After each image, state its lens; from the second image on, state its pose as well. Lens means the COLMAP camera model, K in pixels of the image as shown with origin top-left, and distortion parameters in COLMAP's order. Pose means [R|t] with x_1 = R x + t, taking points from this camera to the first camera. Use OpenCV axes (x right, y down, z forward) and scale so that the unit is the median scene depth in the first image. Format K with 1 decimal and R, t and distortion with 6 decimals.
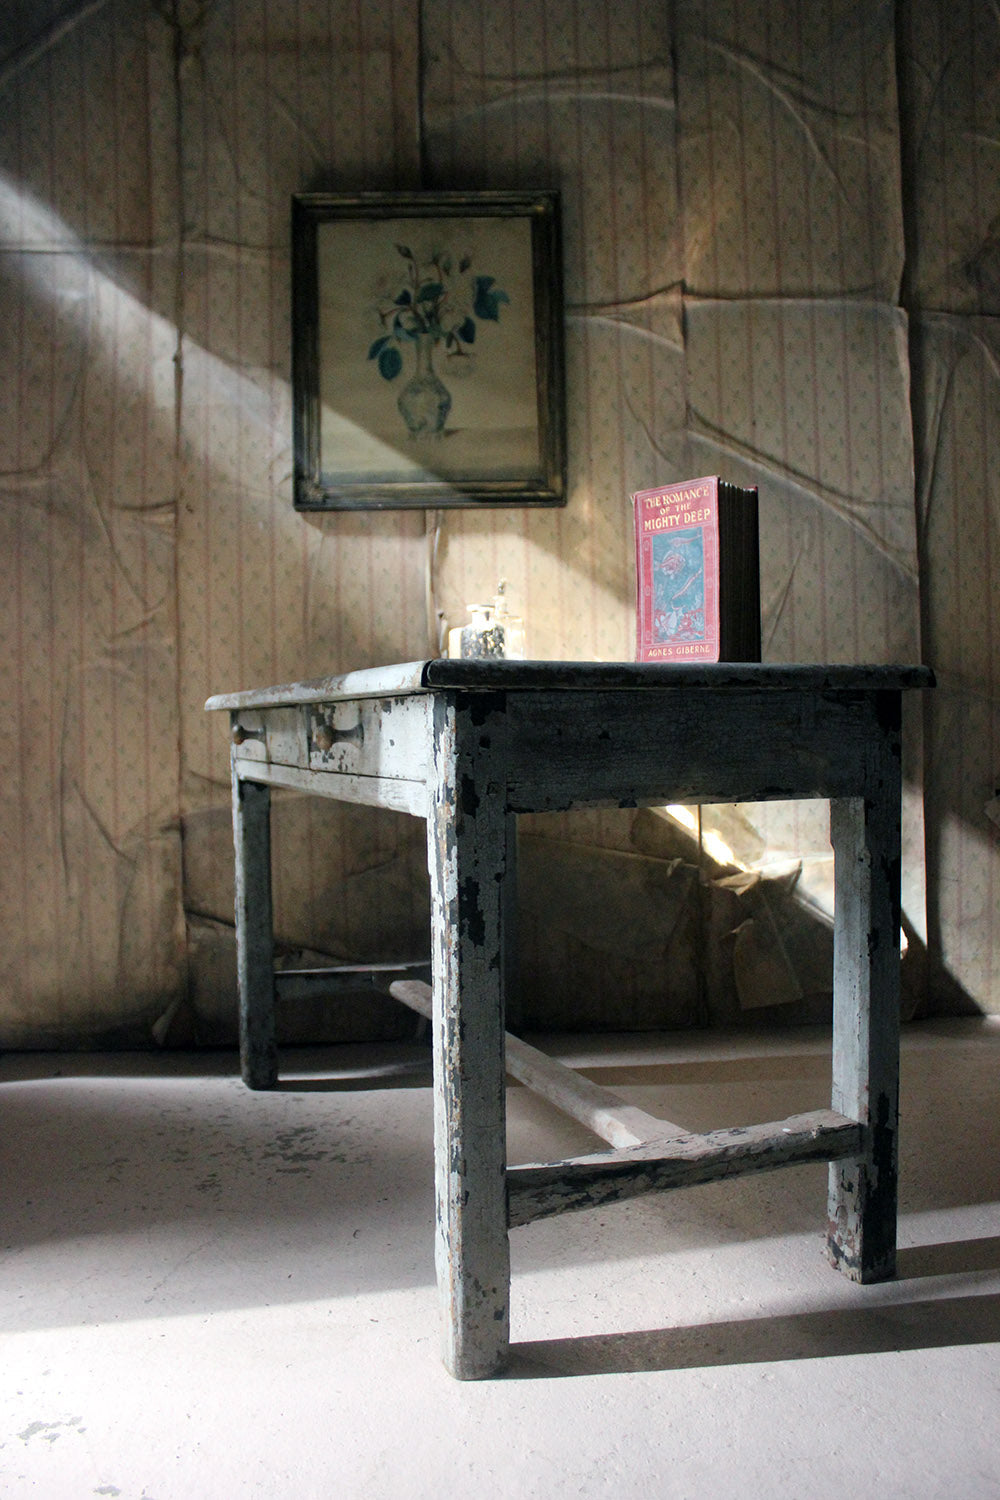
lens RADIAL K [[1244.8, 0, 490.4], [0, 1244.8, 751.4], [0, 0, 1]] dist [-0.166420, 0.154126]
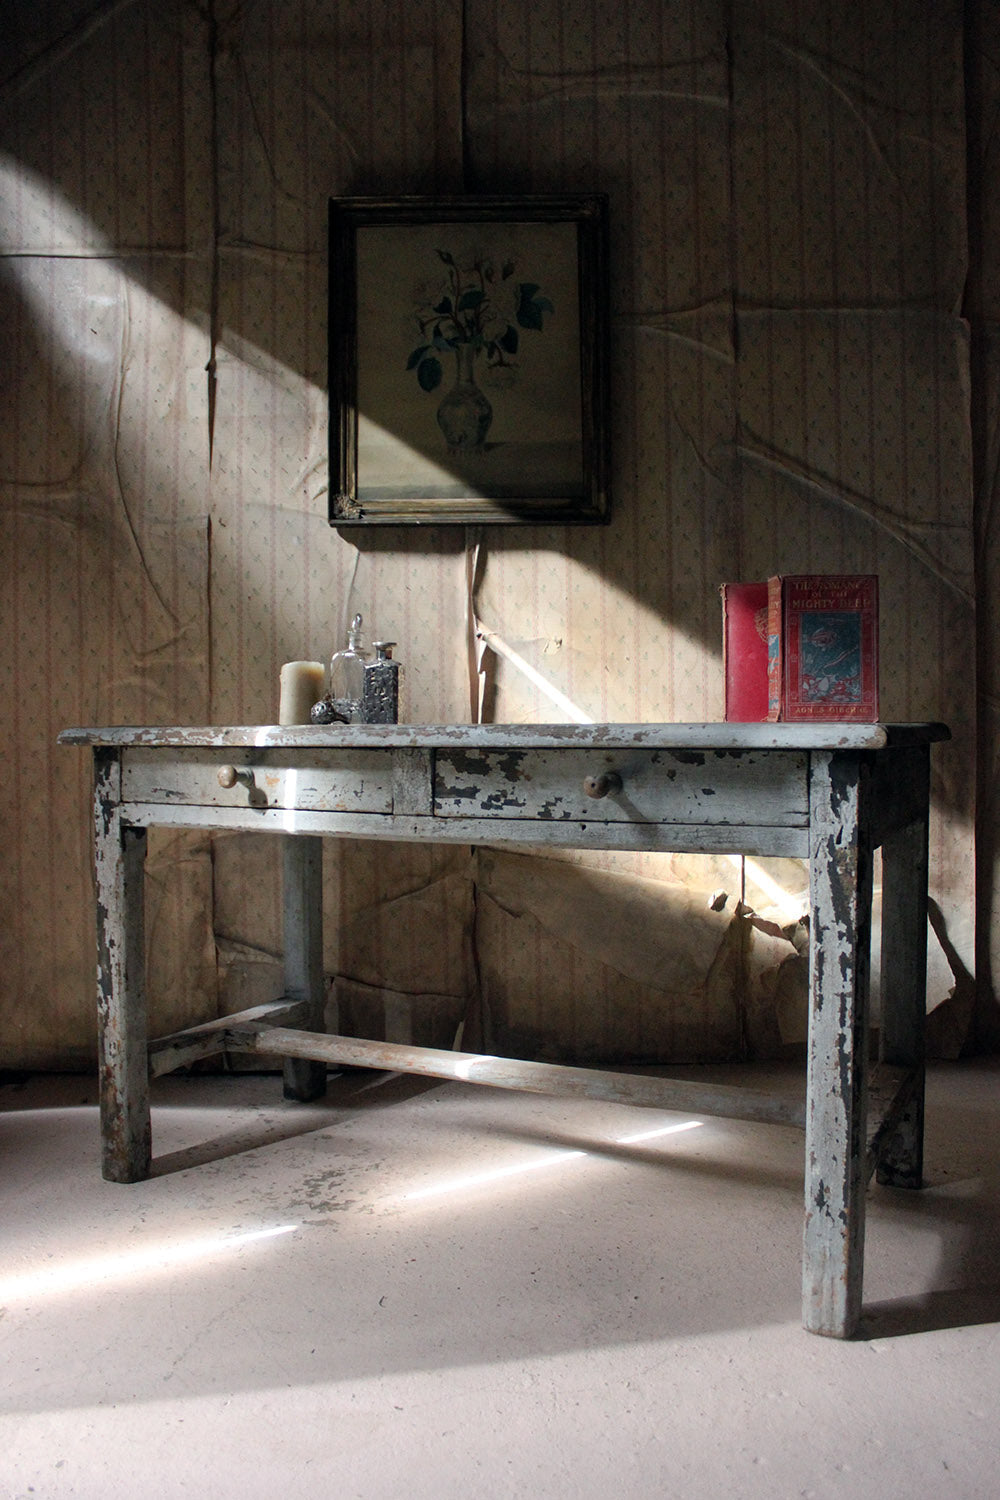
lens RADIAL K [[1244.8, 0, 490.4], [0, 1244.8, 751.4], [0, 0, 1]] dist [-0.166420, 0.154126]
pose [[0.999439, 0.013229, -0.030775, -0.000100], [-0.012528, 0.999661, 0.022845, -0.041647], [0.031067, -0.022446, 0.999265, 0.028105]]
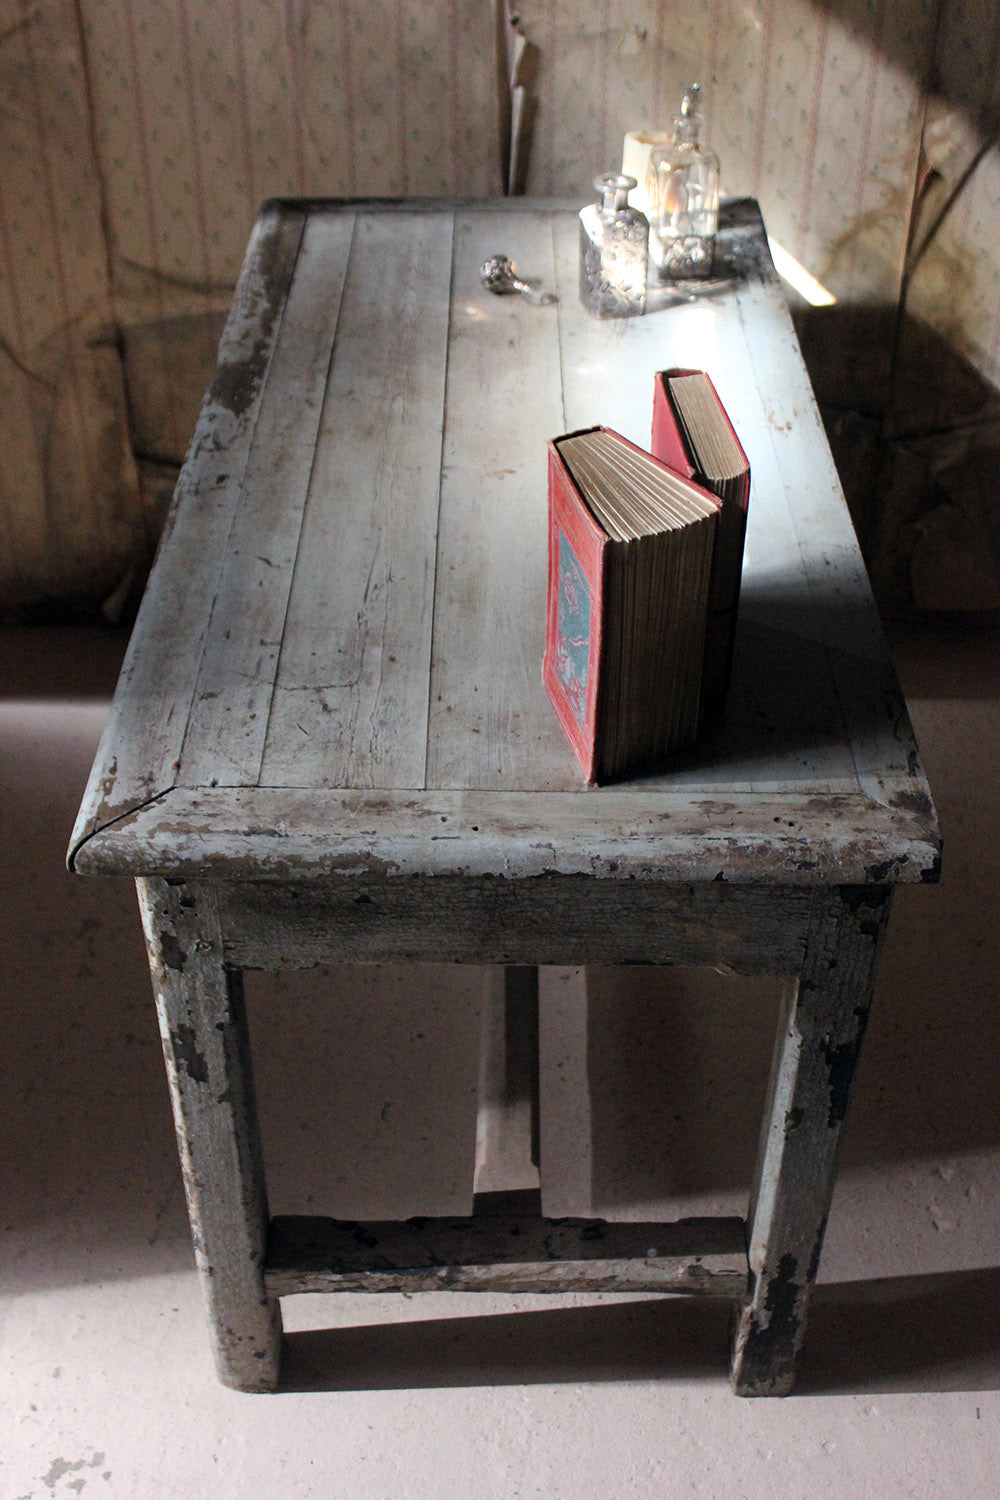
lens RADIAL K [[1802.1, 0, 500.1], [0, 1802.1, 756.5], [0, 0, 1]] dist [-0.117427, 0.223597]
pose [[0.998535, 0.048321, -0.024355, -0.008679], [-0.024275, 0.802269, 0.596469, -0.340767], [0.048361, -0.595004, 0.802267, 0.094324]]
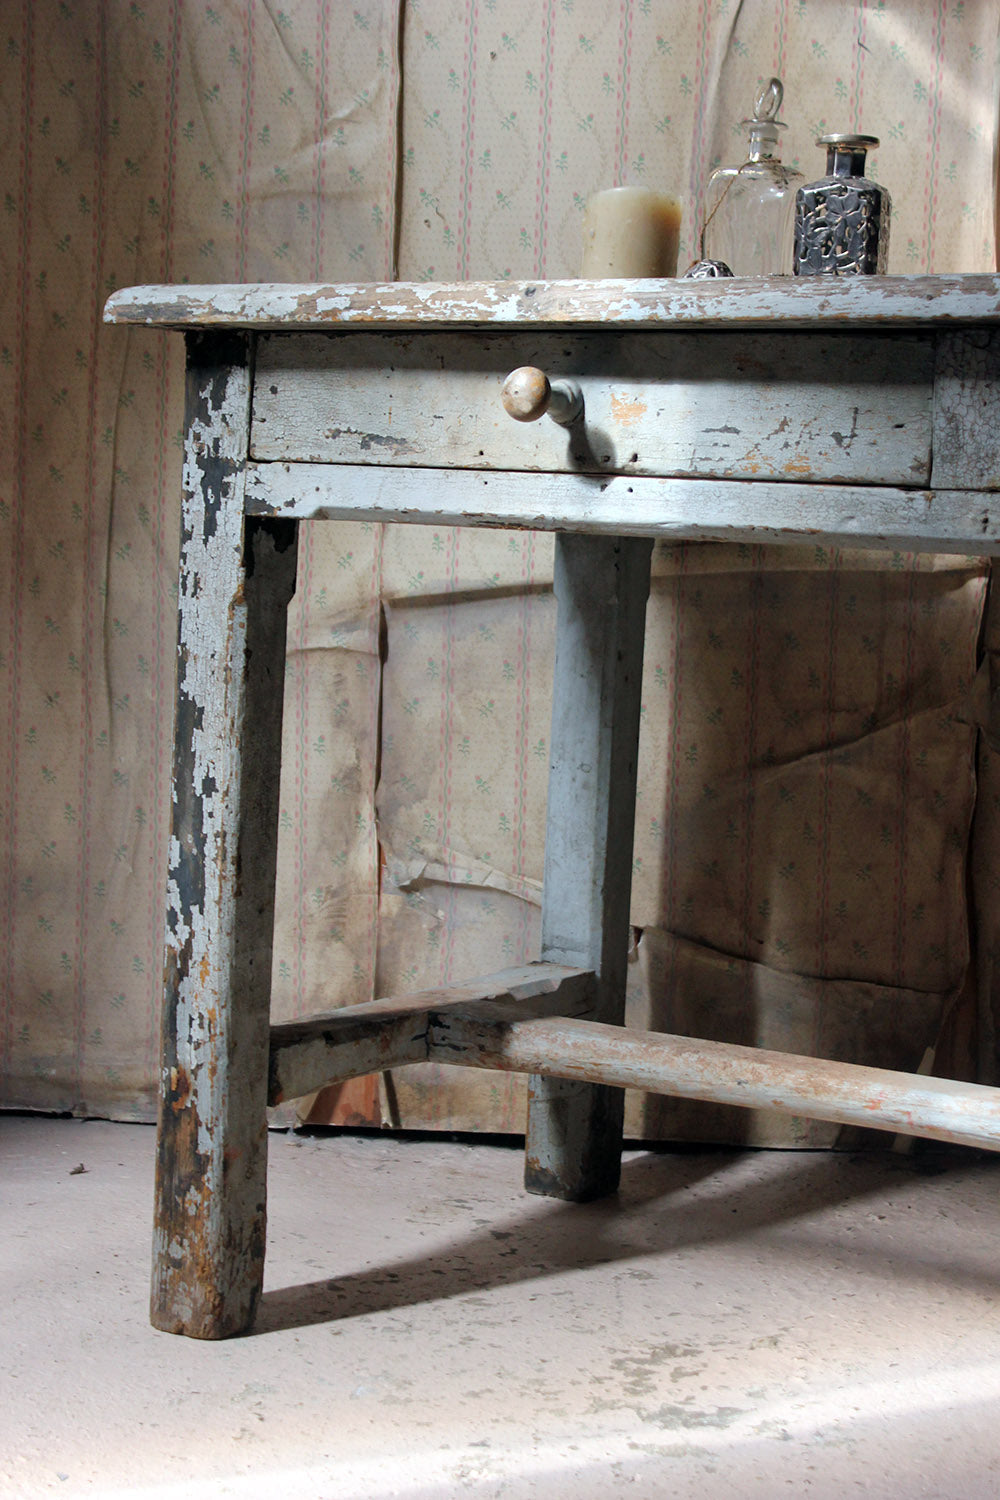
lens RADIAL K [[2681.8, 0, 495.4], [0, 2681.8, 739.8], [0, 0, 1]] dist [0.006935, -0.012446]
pose [[0.988927, 0.069237, -0.131265, -0.083854], [-0.058203, 0.994584, 0.086111, 0.017087], [0.136516, -0.077518, 0.987600, 0.068443]]
